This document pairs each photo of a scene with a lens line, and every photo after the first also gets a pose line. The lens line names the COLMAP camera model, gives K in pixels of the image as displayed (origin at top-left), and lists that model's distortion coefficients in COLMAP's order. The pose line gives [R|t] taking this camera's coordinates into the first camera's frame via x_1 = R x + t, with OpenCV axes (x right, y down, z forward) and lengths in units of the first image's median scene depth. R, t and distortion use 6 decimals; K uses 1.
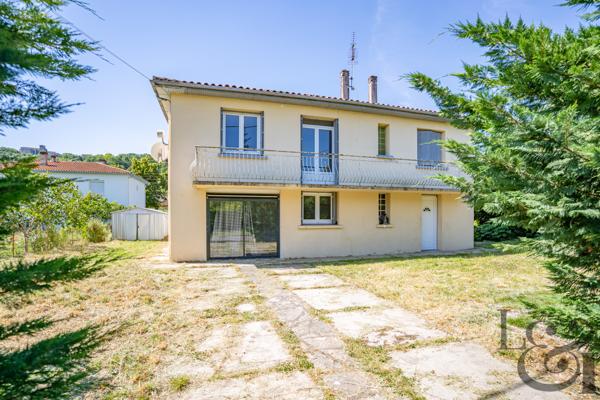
lens RADIAL K [[292.3, 0, 300.2], [0, 292.3, 212.6], [0, 0, 1]] dist [-0.058731, 0.000481]
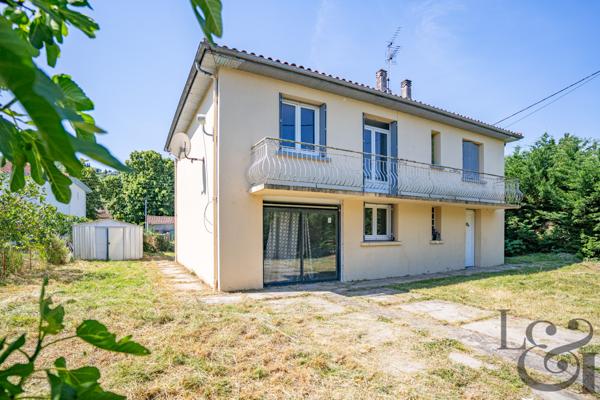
lens RADIAL K [[298.5, 0, 299.6], [0, 298.5, 230.2], [0, 0, 1]] dist [-0.059646, -0.000319]
pose [[0.980530, 0.003763, 0.196334, -0.341372], [-0.006118, 0.999916, 0.011394, 0.000891], [-0.196274, -0.012373, 0.980471, 0.180034]]
